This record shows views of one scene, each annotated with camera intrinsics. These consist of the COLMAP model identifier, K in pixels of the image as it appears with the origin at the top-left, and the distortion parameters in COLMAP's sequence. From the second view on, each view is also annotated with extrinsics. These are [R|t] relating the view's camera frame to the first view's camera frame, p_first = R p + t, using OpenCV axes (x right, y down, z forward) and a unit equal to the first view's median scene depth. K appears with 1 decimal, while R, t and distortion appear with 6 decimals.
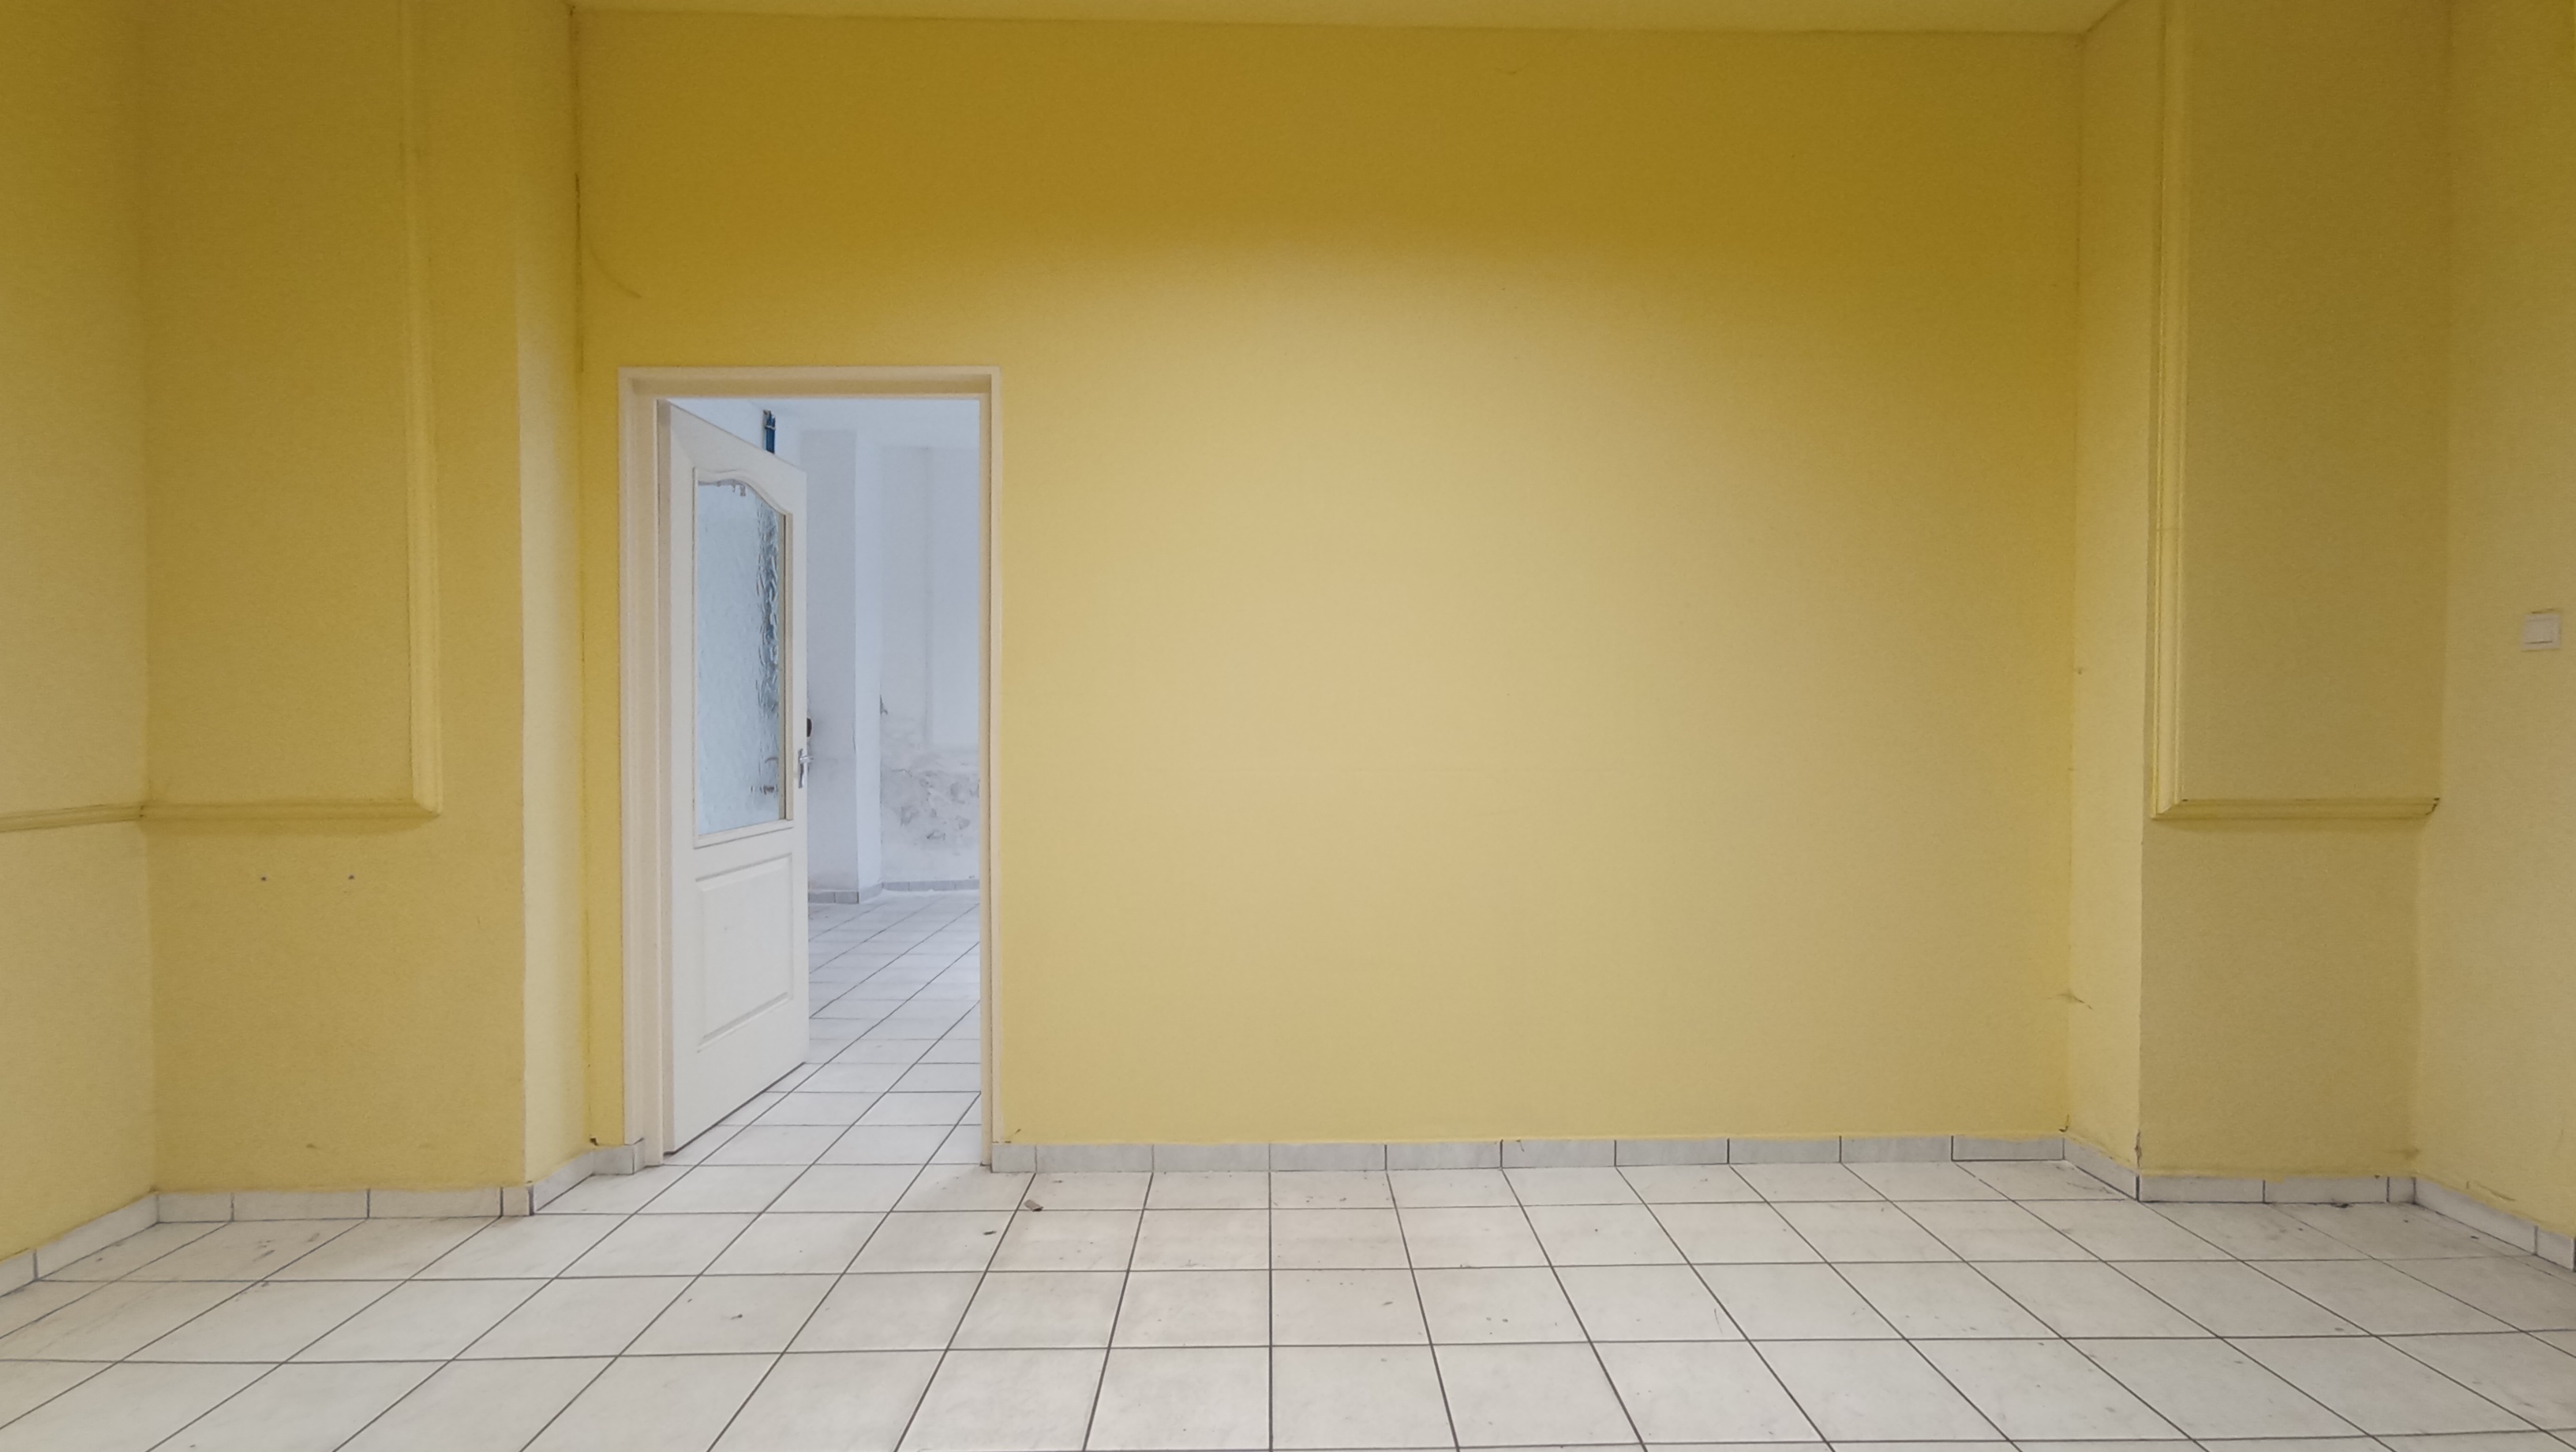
lens RADIAL K [[1160.4, 0, 1294.0], [0, 1160.4, 732.8], [0, 0, 1]] dist [-0.043822, 0.031398]
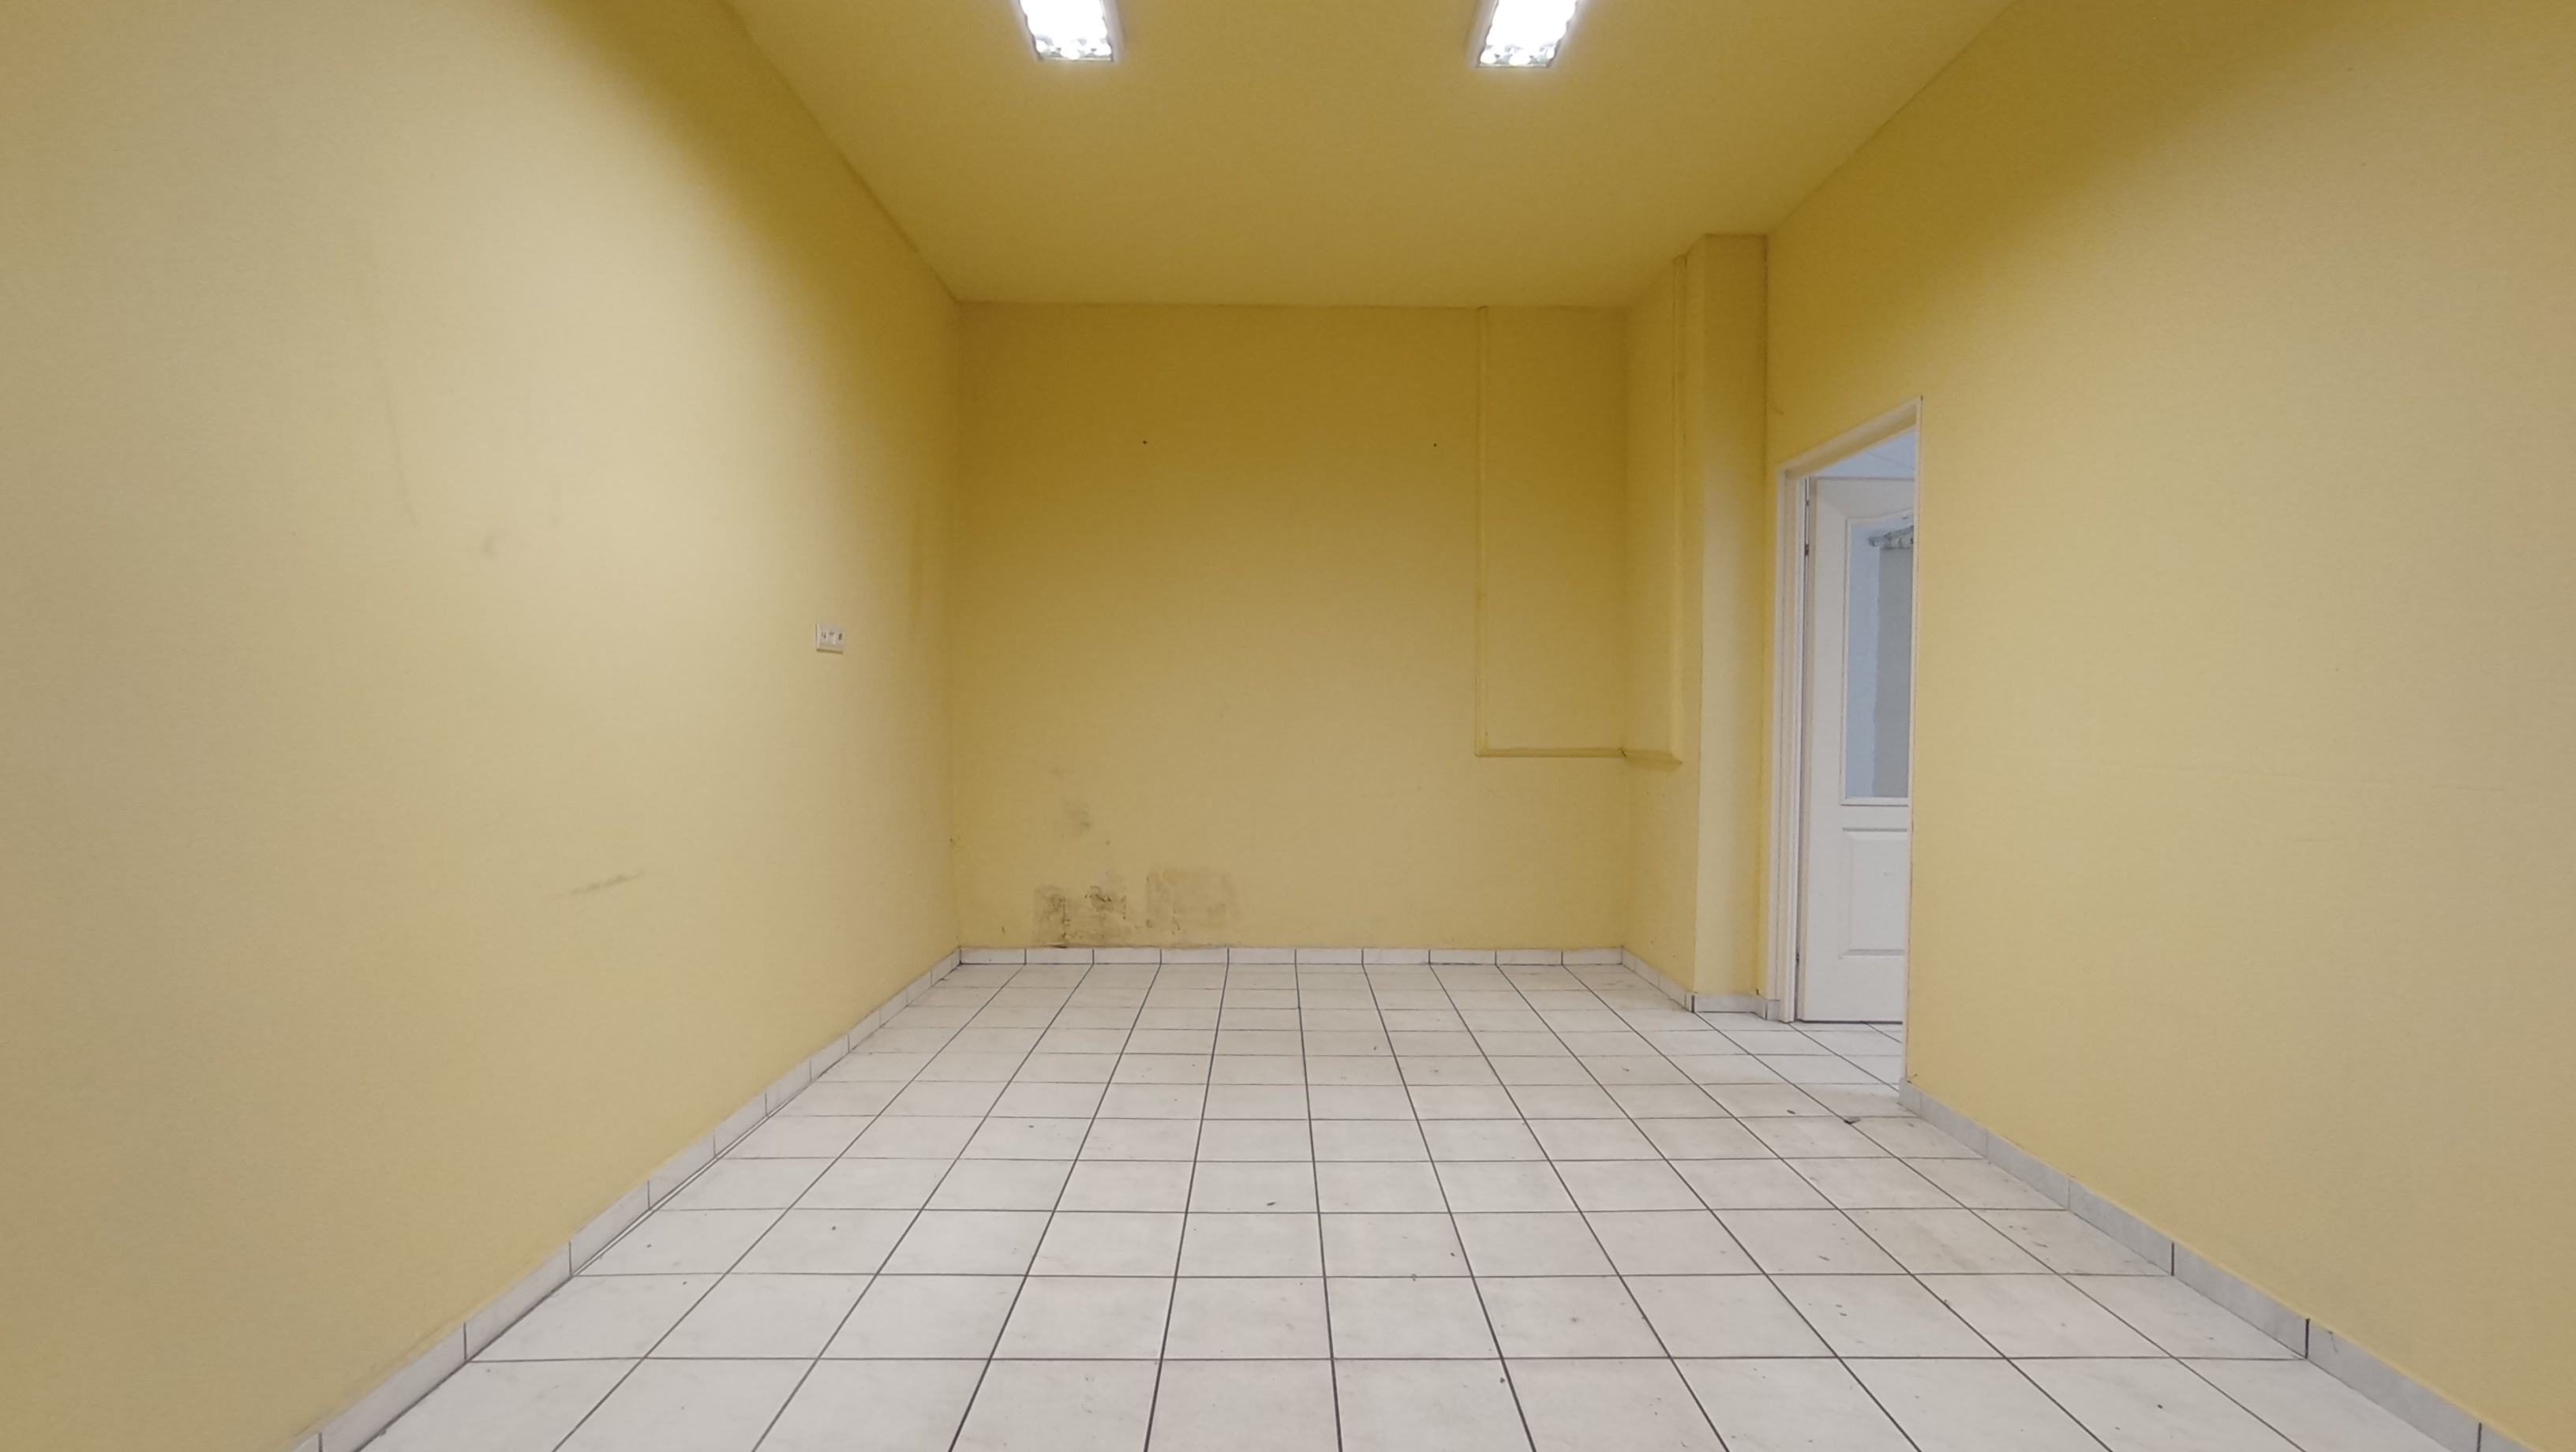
lens RADIAL K [[1160.4, 0, 1294.0], [0, 1160.4, 732.8], [0, 0, 1]] dist [-0.043822, 0.031398]
pose [[-0.004159, 0.021198, -0.999767, 0.967573], [-0.022938, 0.999510, 0.021288, 0.003364], [0.999728, 0.023021, -0.003671, 0.437014]]
